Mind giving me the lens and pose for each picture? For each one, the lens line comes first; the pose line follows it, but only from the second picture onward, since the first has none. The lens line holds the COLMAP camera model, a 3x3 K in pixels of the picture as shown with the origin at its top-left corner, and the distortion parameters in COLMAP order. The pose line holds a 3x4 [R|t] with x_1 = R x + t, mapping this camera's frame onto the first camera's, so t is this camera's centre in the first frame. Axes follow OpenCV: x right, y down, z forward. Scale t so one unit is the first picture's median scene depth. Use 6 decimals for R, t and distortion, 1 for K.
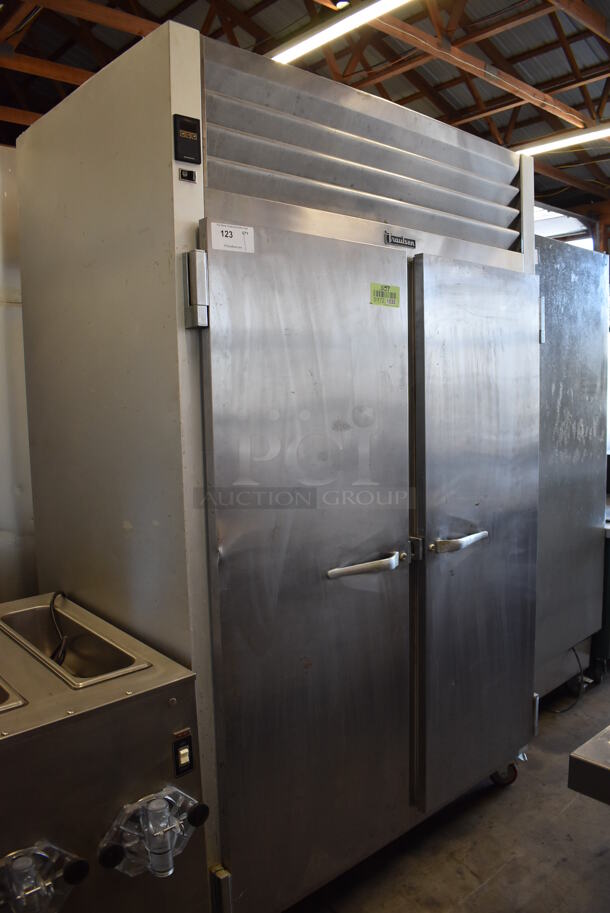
lens RADIAL K [[697.9, 0, 305.7], [0, 697.9, 455.6], [0, 0, 1]] dist [-0.000674, 0.000108]
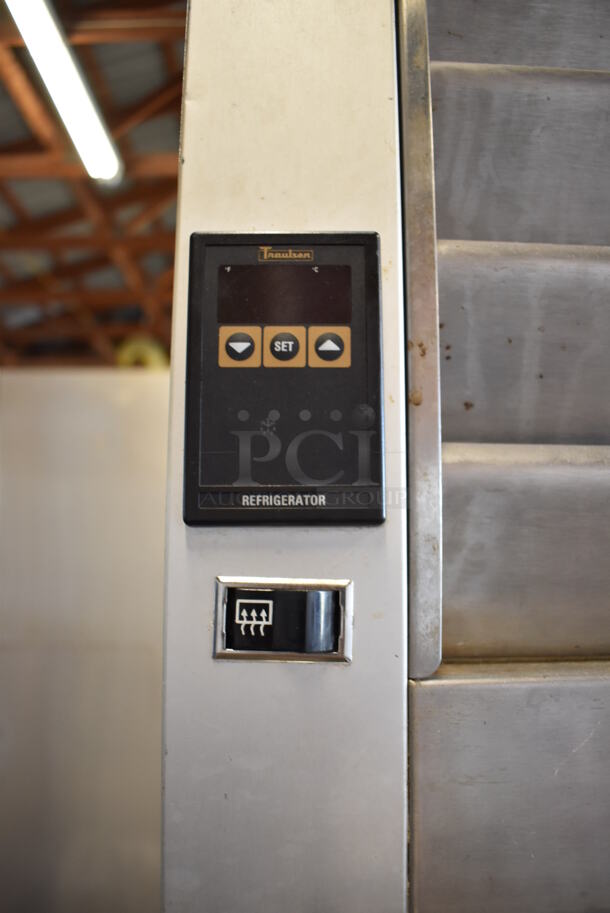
lens RADIAL K [[697.9, 0, 305.2], [0, 697.9, 456.7], [0, 0, 1]] dist [-0.000674, 0.000108]
pose [[0.802471, -0.084558, -0.590669, -0.081449], [-0.071859, 0.969008, -0.236346, -0.400550], [0.592348, 0.232106, 0.771525, 0.890020]]
